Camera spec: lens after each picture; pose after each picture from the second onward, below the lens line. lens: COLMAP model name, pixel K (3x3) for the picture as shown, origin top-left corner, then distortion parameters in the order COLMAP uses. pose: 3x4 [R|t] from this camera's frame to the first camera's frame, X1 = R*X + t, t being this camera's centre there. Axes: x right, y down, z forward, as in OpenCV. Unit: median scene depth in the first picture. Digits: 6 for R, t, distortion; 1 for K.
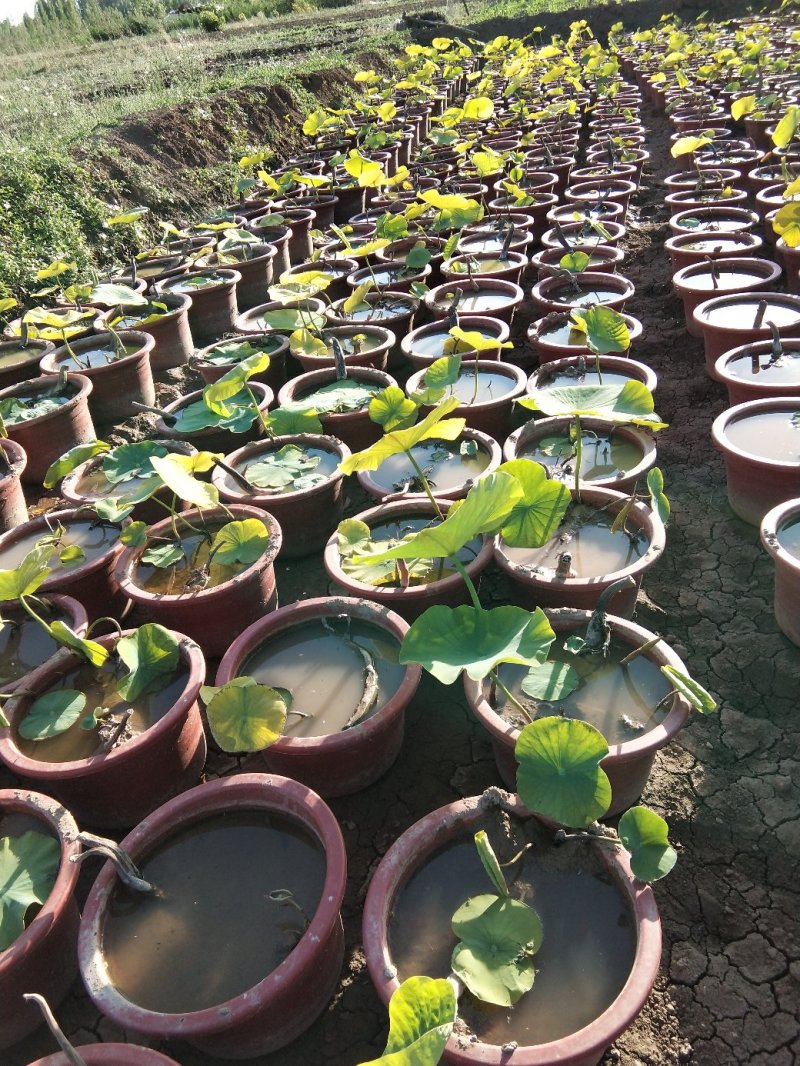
lens RADIAL K [[858.9, 0, 405.2], [0, 858.9, 532.2], [0, 0, 1]] dist [0.086230, -0.095184]
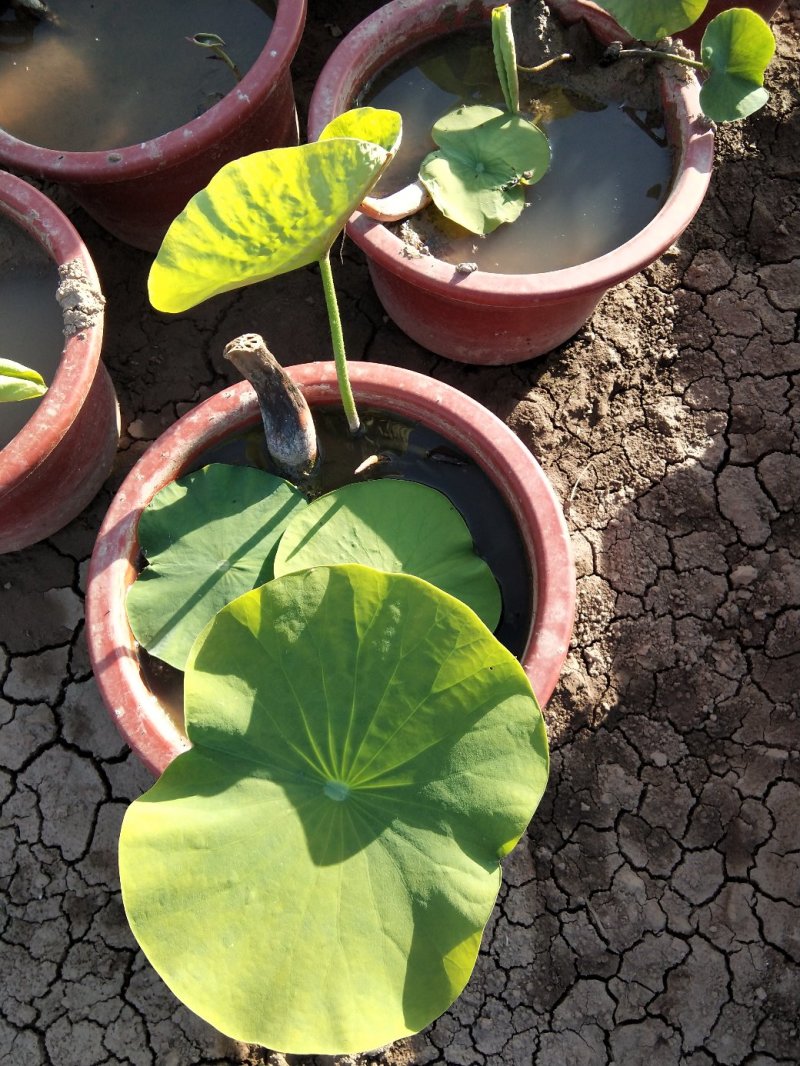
lens RADIAL K [[858.9, 0, 405.2], [0, 858.9, 532.2], [0, 0, 1]] dist [0.086230, -0.095184]
pose [[0.977474, 0.207098, 0.040668, 0.054151], [-0.187744, 0.765195, 0.615816, 0.197960], [0.096415, -0.609580, 0.786840, 0.159504]]
